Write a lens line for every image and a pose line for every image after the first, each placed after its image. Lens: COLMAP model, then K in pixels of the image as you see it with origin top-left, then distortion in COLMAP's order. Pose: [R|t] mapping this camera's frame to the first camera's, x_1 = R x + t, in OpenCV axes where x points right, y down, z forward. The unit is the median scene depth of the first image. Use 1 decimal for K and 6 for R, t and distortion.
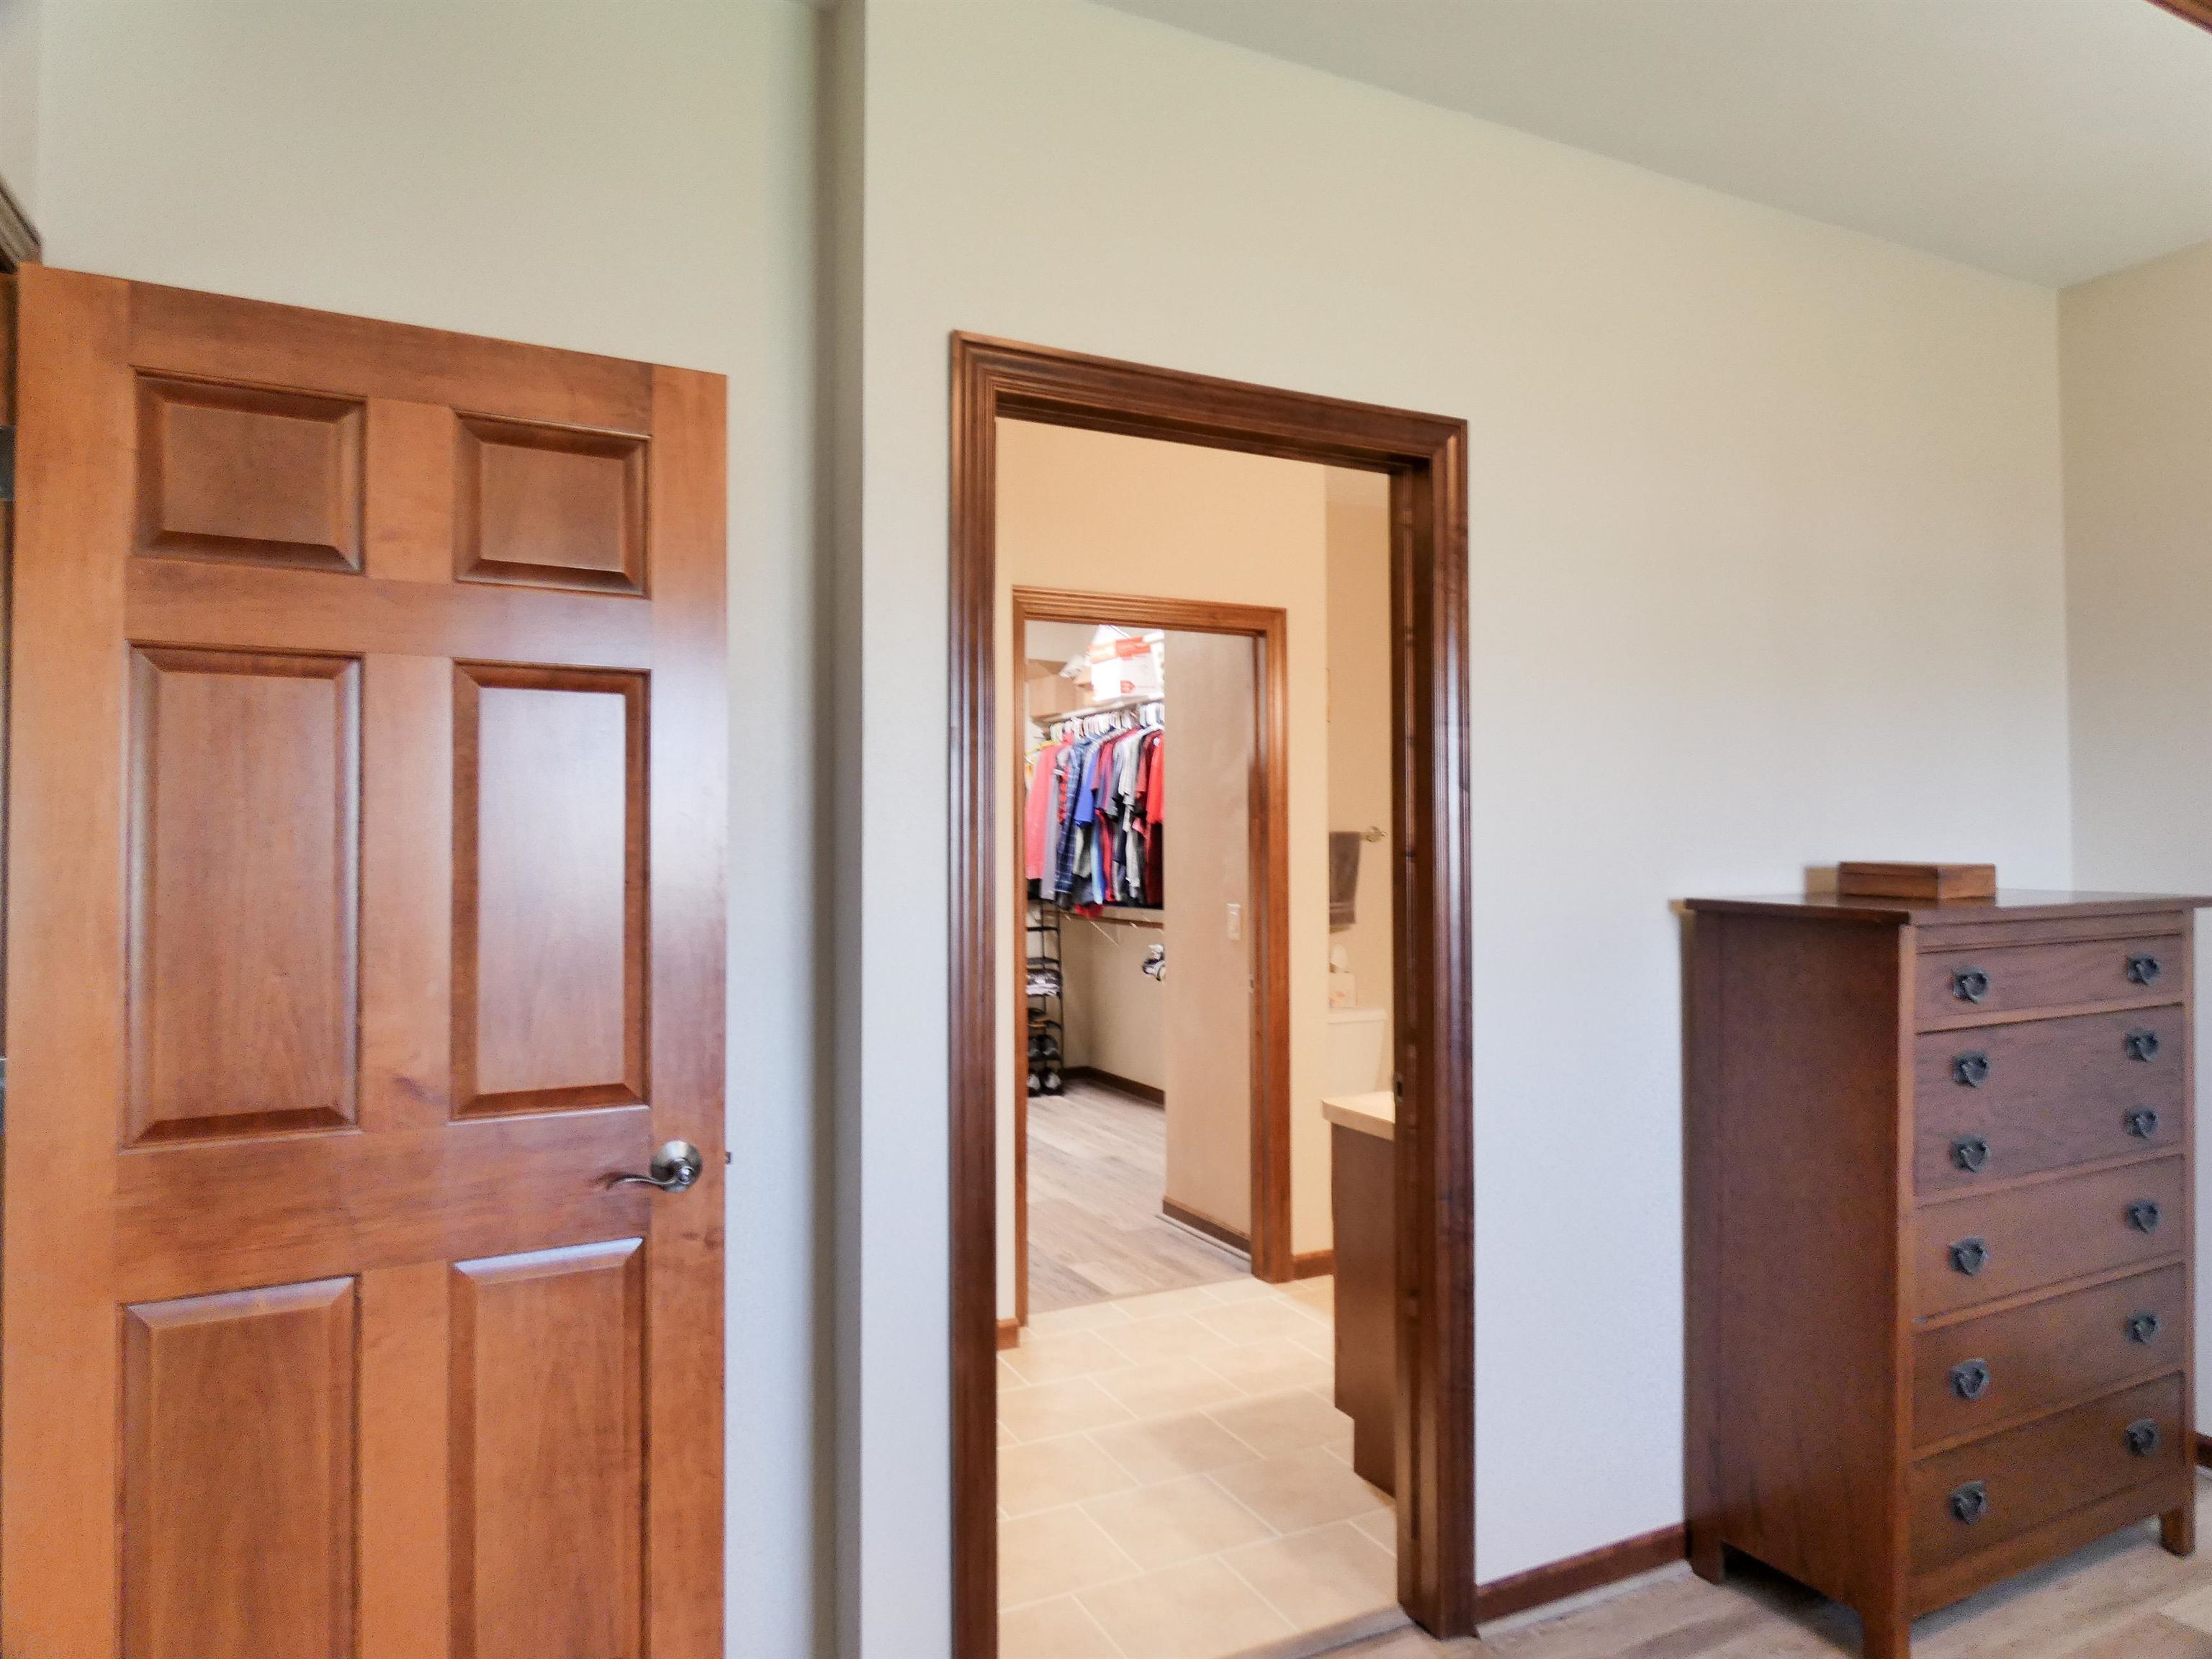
lens RADIAL K [[1365.6, 0, 1108.5], [0, 1365.6, 830.8], [0, 0, 1]] dist [-0.005193, -0.006833]
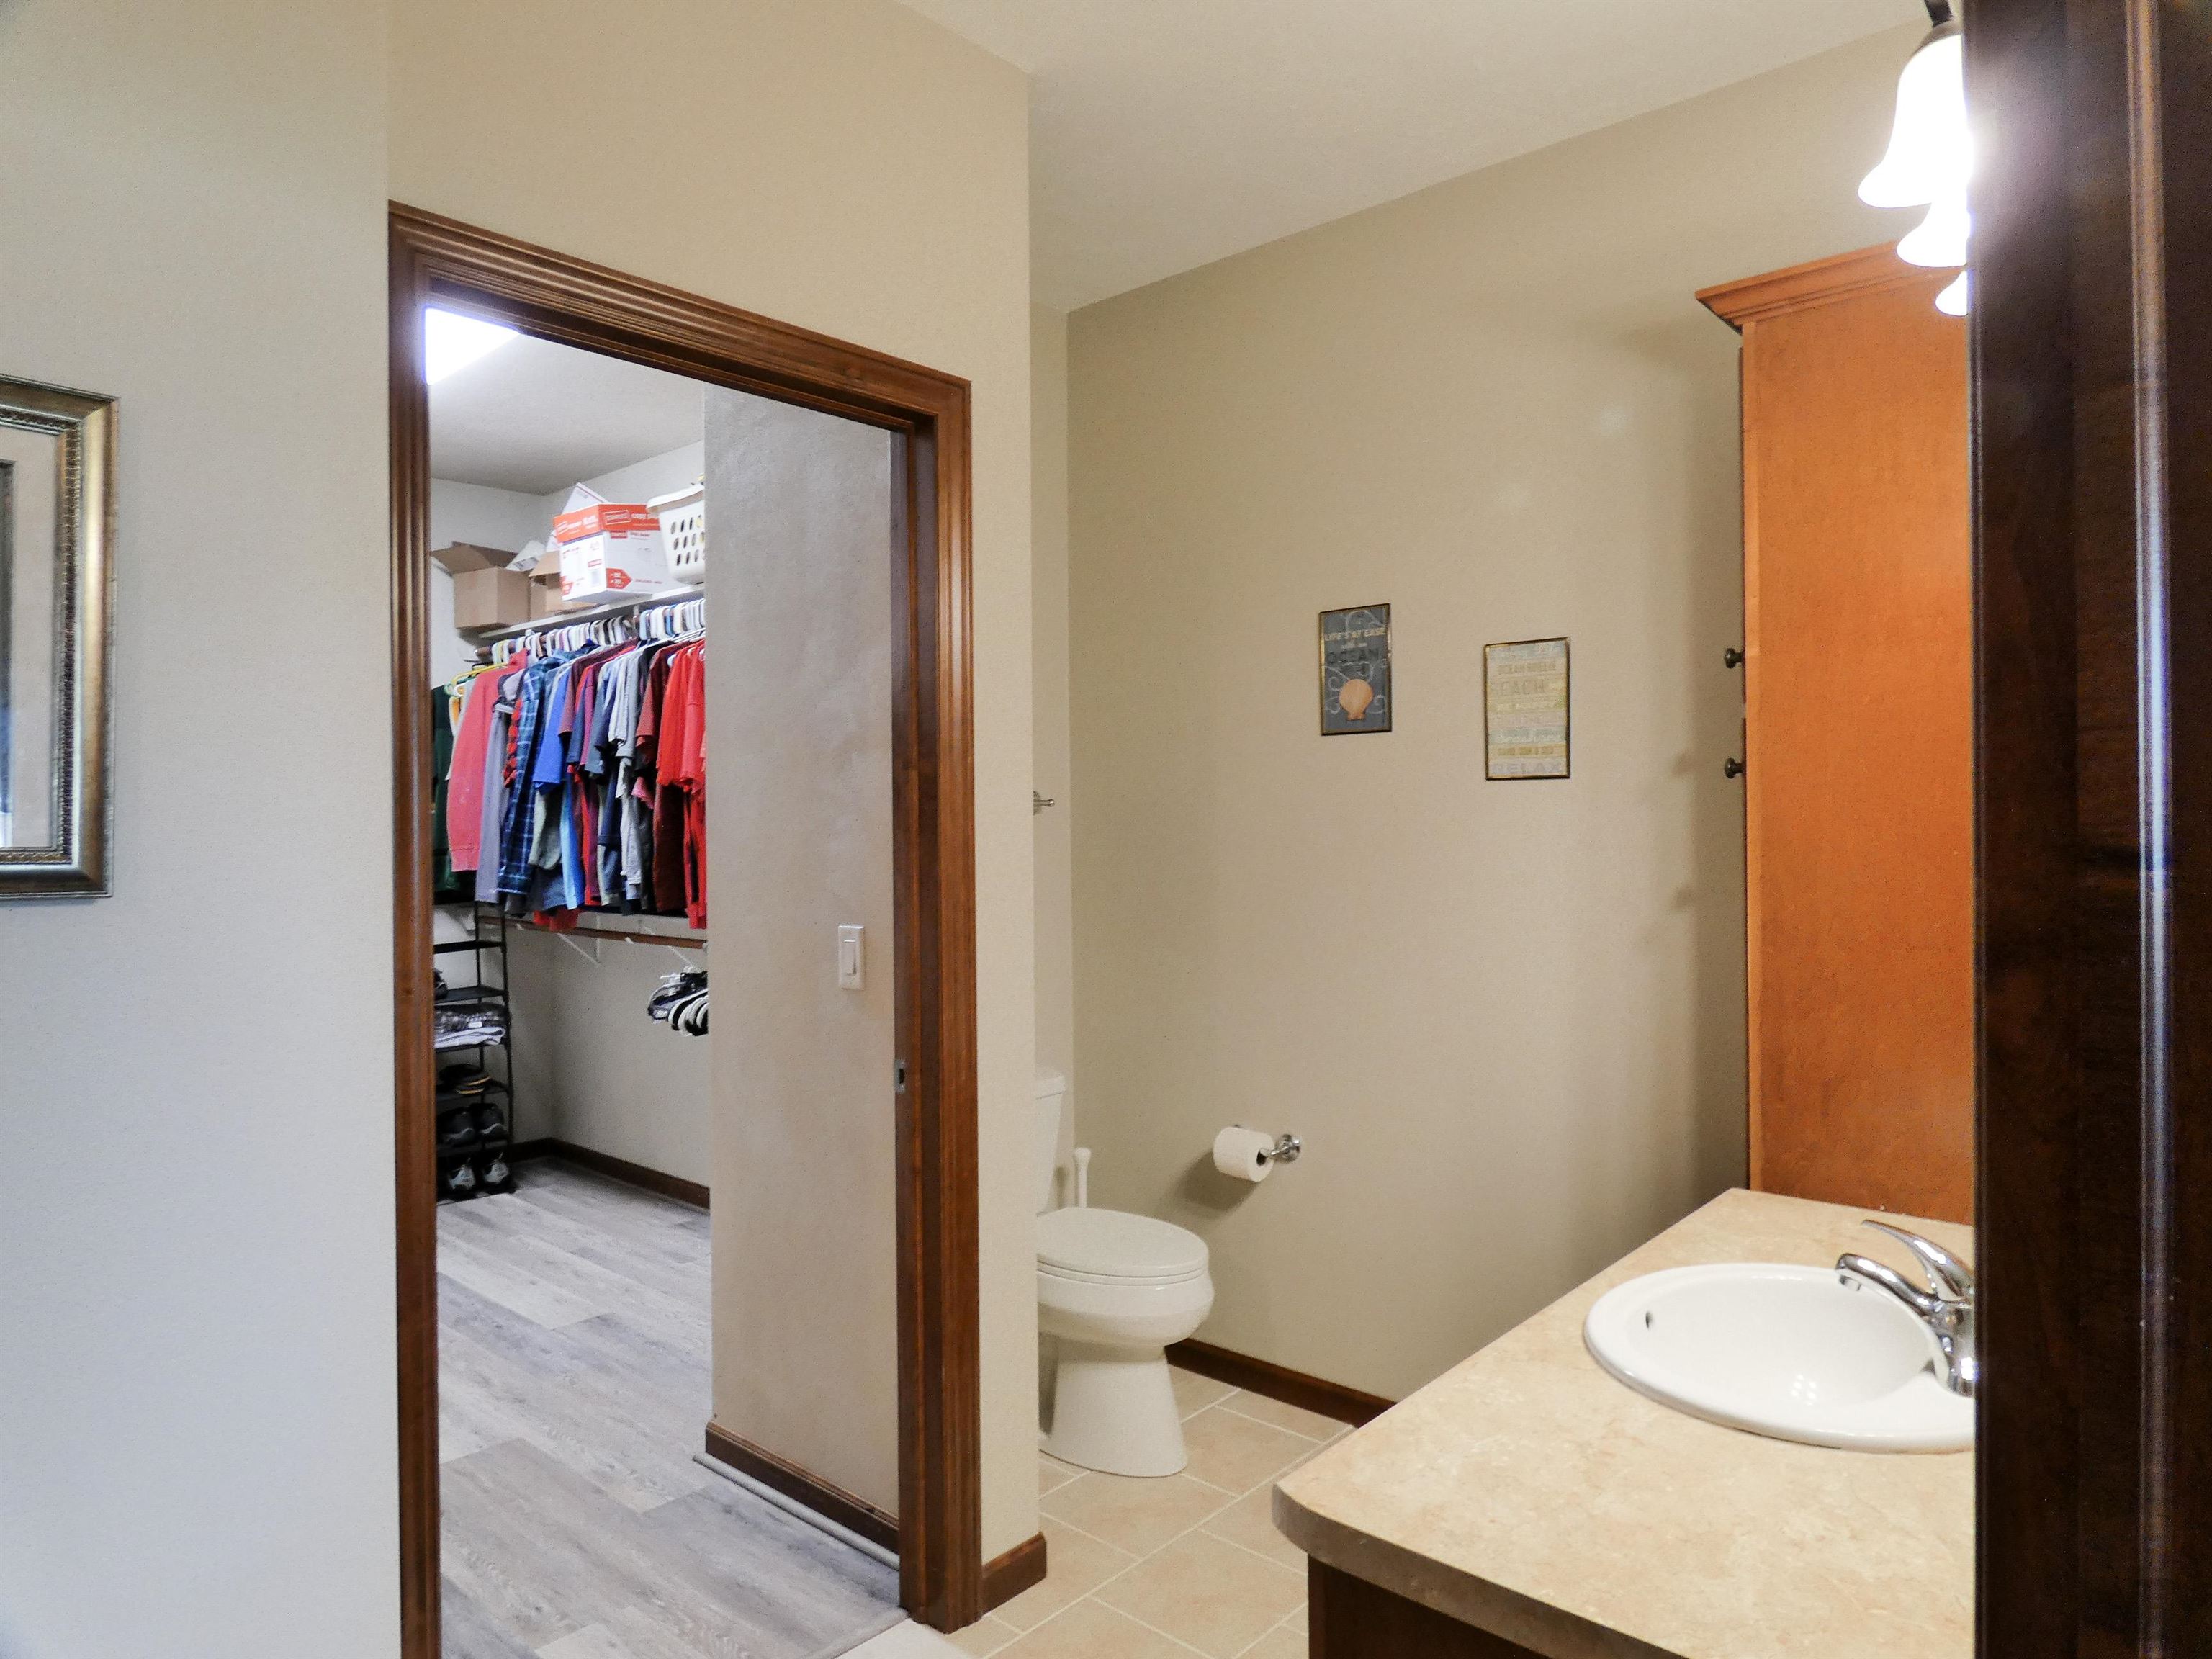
lens RADIAL K [[1365.6, 0, 1124.4], [0, 1365.6, 846.5], [0, 0, 1]] dist [-0.005193, -0.006833]
pose [[0.923816, -0.002492, 0.382829, -0.012906], [-0.008042, 0.999632, 0.025913, 0.004270], [-0.382753, -0.027017, 0.923456, 0.295685]]
